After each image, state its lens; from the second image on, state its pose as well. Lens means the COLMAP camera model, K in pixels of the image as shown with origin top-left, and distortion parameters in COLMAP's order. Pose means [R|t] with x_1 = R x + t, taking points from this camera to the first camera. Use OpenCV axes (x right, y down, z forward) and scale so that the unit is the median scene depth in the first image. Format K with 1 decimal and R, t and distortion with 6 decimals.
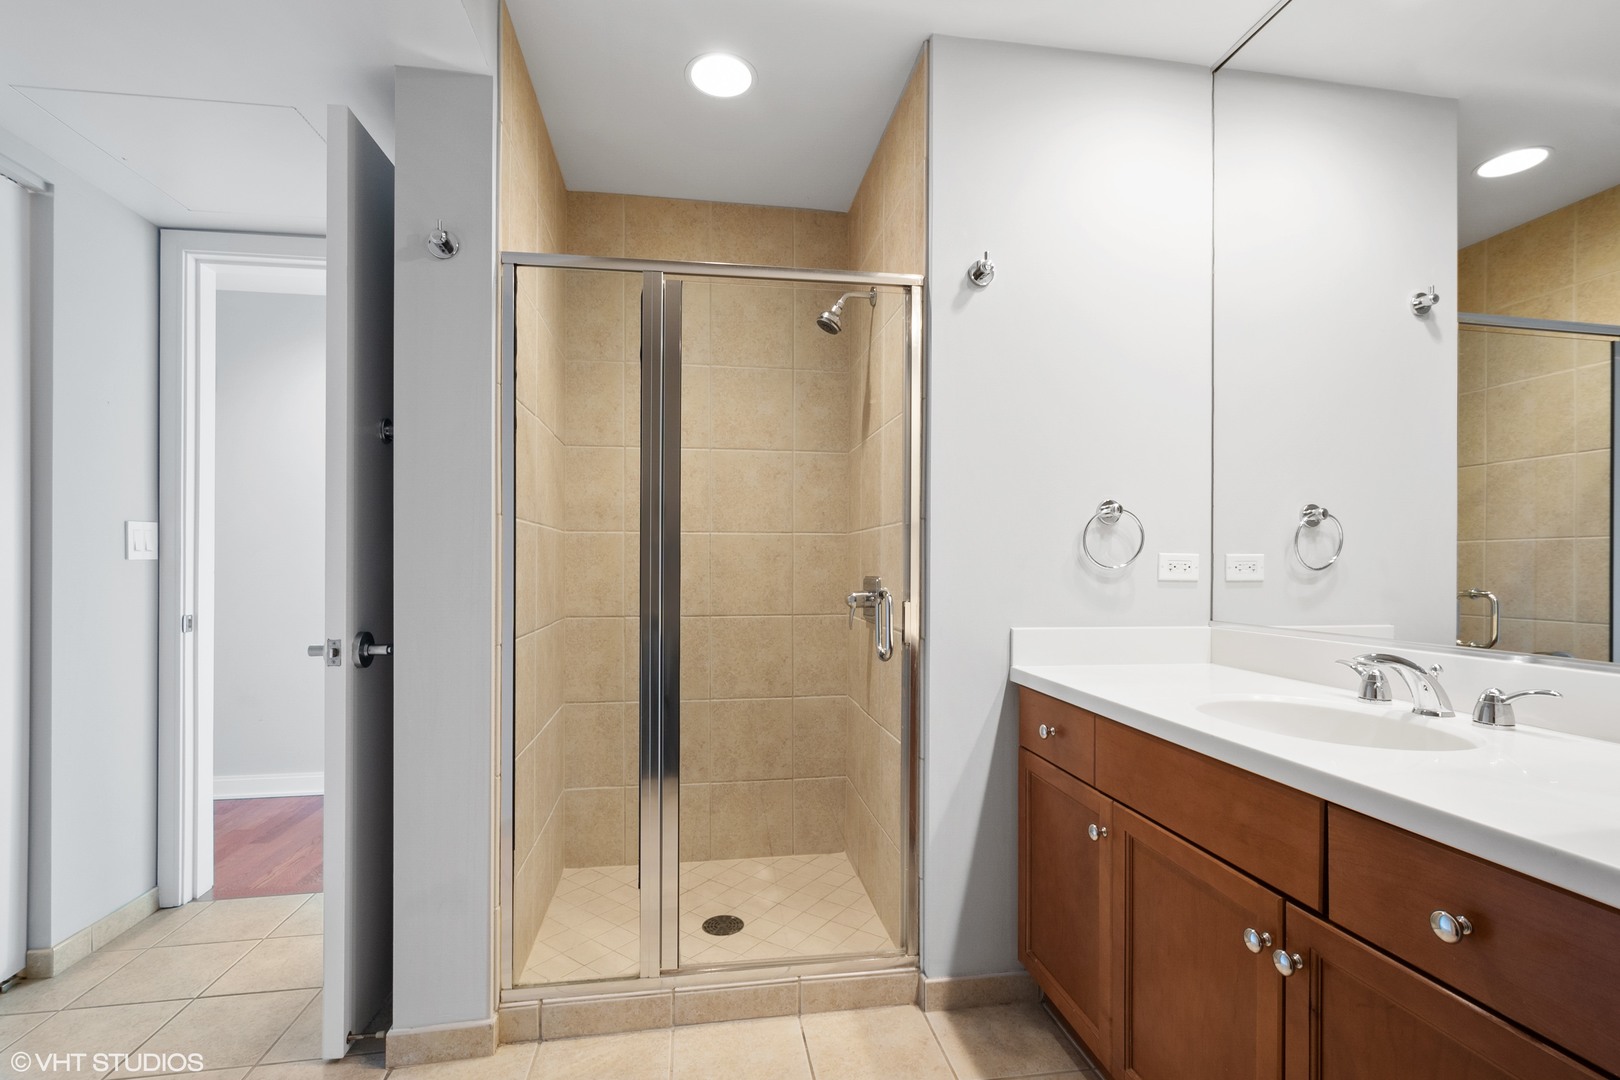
lens RADIAL K [[721.7, 0, 799.6], [0, 721.7, 566.0], [0, 0, 1]] dist [0.002020, 0.000369]
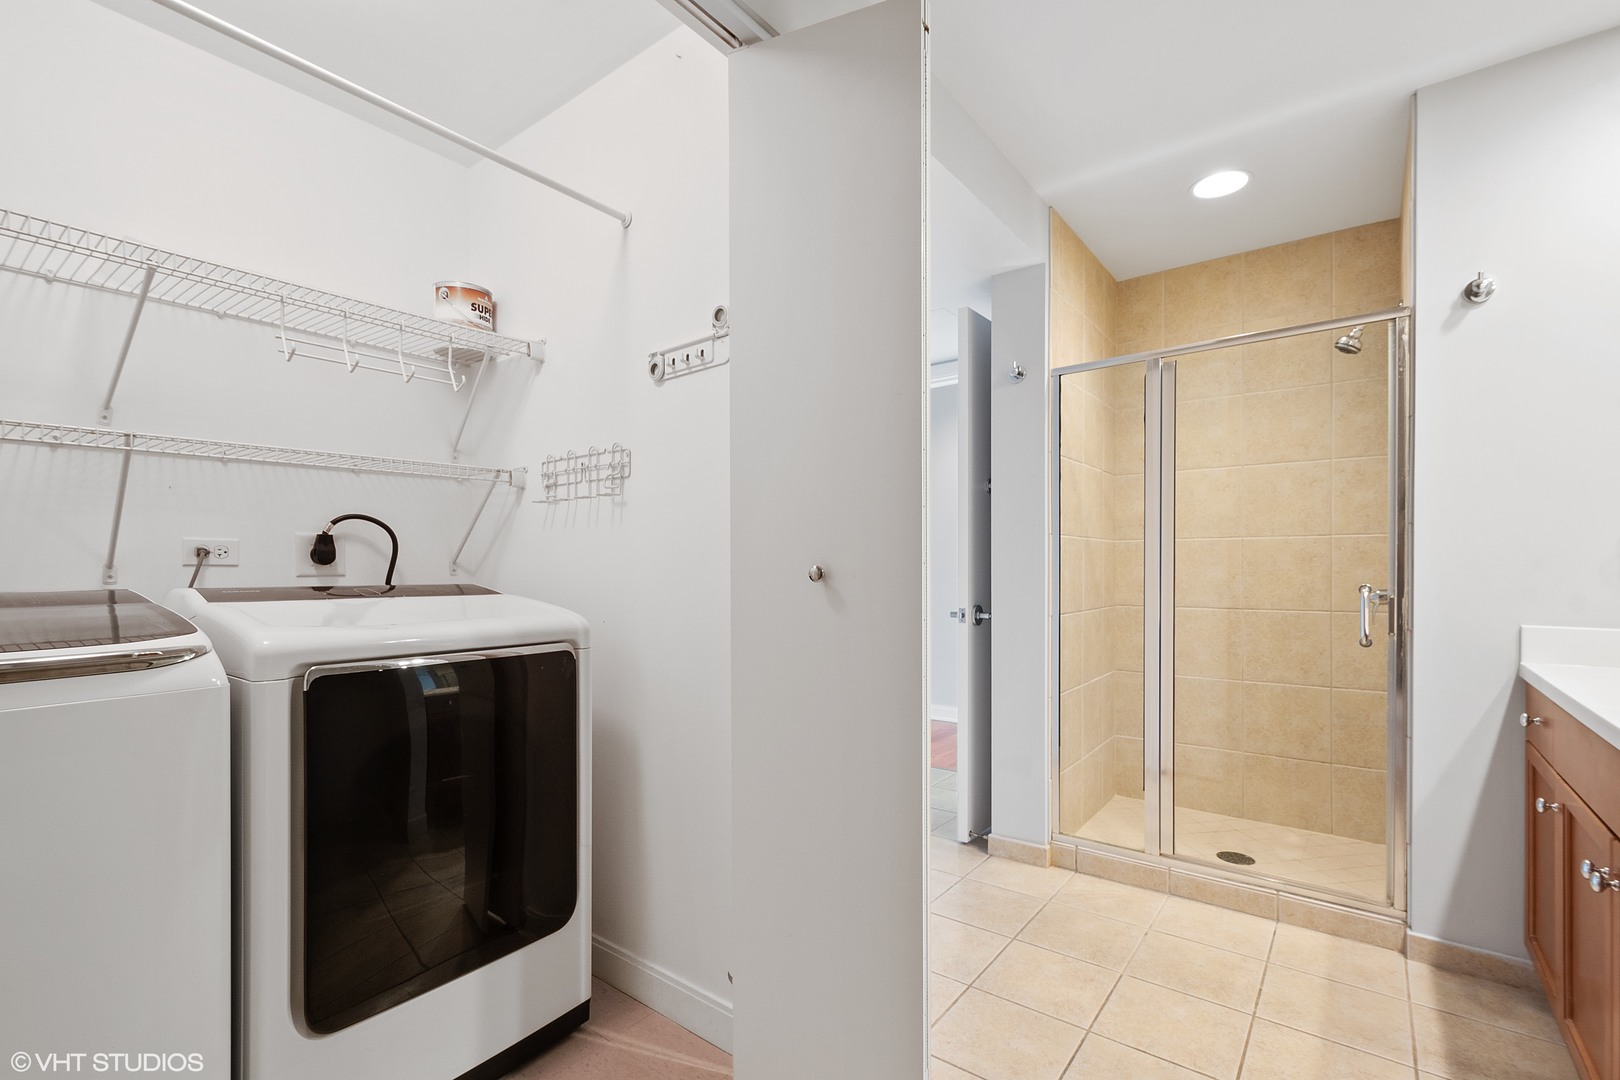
lens RADIAL K [[721.7, 0, 799.6], [0, 721.7, 566.0], [0, 0, 1]] dist [0.002020, 0.000369]
pose [[0.683920, -0.003169, -0.729550, 0.345559], [0.002205, 0.999995, -0.002276, 0.000854], [0.729553, -0.000052, 0.683924, -0.464361]]
